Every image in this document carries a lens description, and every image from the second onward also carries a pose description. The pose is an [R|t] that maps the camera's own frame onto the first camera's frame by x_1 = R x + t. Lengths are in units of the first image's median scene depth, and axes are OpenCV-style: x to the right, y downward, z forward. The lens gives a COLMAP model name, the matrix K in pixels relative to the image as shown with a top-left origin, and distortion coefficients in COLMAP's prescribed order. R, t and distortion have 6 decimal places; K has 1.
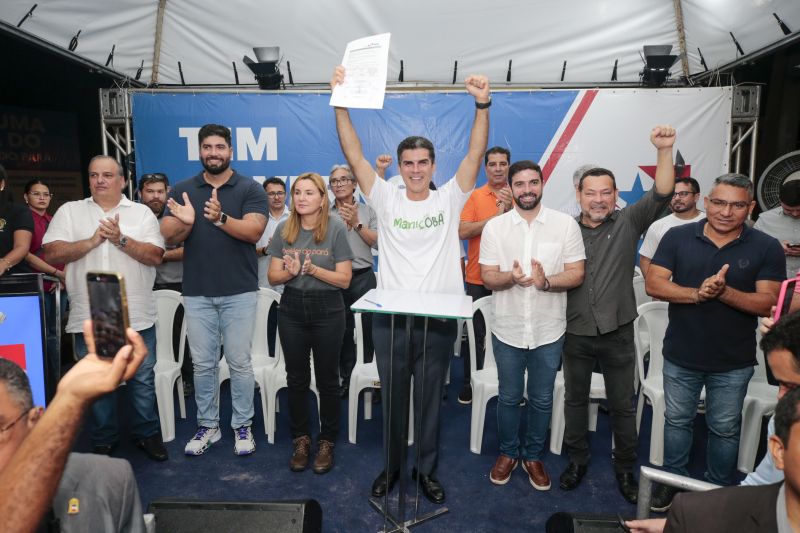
lens RADIAL K [[547.7, 0, 397.6], [0, 547.7, 268.2], [0, 0, 1]] dist [-0.006365, 0.016645]
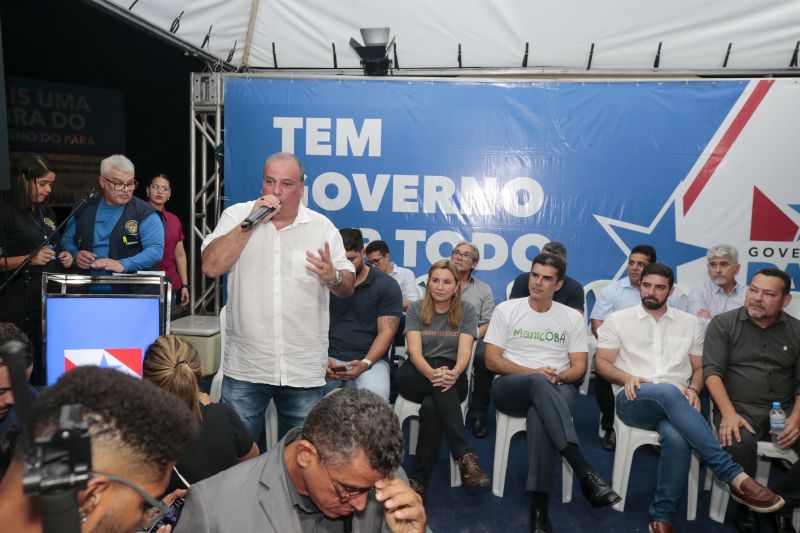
lens RADIAL K [[667.1, 0, 397.3], [0, 667.1, 266.3], [0, 0, 1]] dist [0.020987, 0.014877]
pose [[0.992016, 0.045016, -0.117805, -0.059379], [-0.047820, 0.998634, -0.021079, 0.000046], [0.116695, 0.026544, 0.992813, -0.054001]]
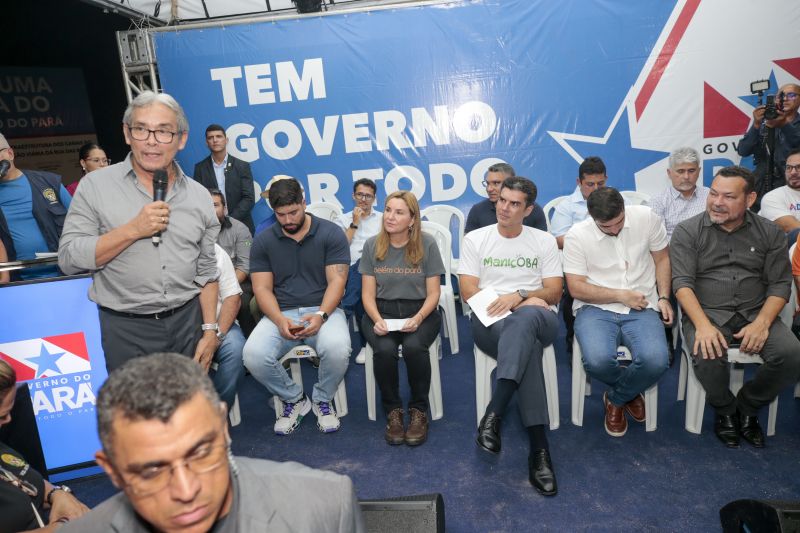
lens RADIAL K [[622.0, 0, 401.5], [0, 622.0, 269.1], [0, 0, 1]] dist [0.005720, 0.024652]
pose [[0.993732, -0.069897, -0.087245, -0.037376], [0.077074, 0.993664, 0.081806, -0.001821], [0.080974, -0.088017, 0.992822, 0.024513]]
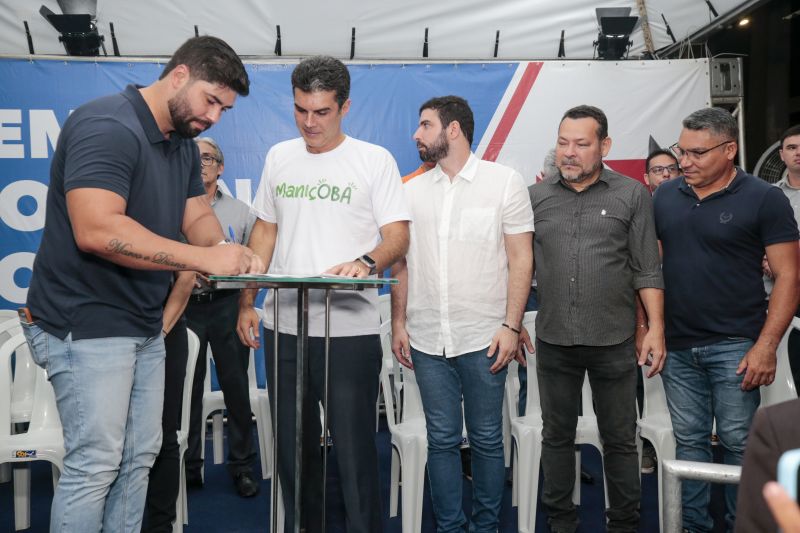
lens RADIAL K [[765.2, 0, 403.3], [0, 765.2, 258.7], [0, 0, 1]] dist [0.050640, 0.000000]
pose [[0.986722, -0.029606, 0.159695, -0.001067], [0.051629, 0.989421, -0.135578, 0.074696], [-0.153992, 0.142023, 0.977812, 0.030750]]
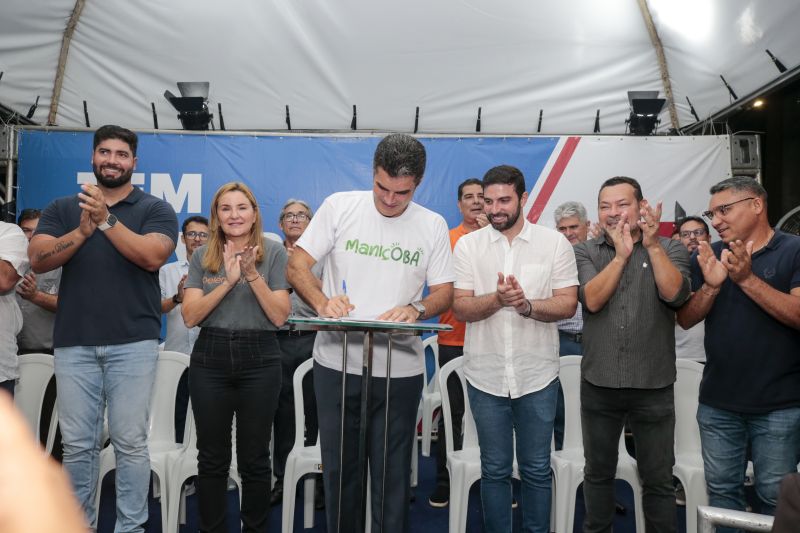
lens RADIAL K [[651.0, 0, 401.2], [0, 651.0, 265.9], [0, 0, 1]] dist [0.014721, 0.015961]
pose [[0.996804, 0.002047, 0.079860, -0.000967], [0.013327, 0.981403, -0.191497, 0.069414], [-0.078767, 0.191949, 0.978239, 0.046046]]
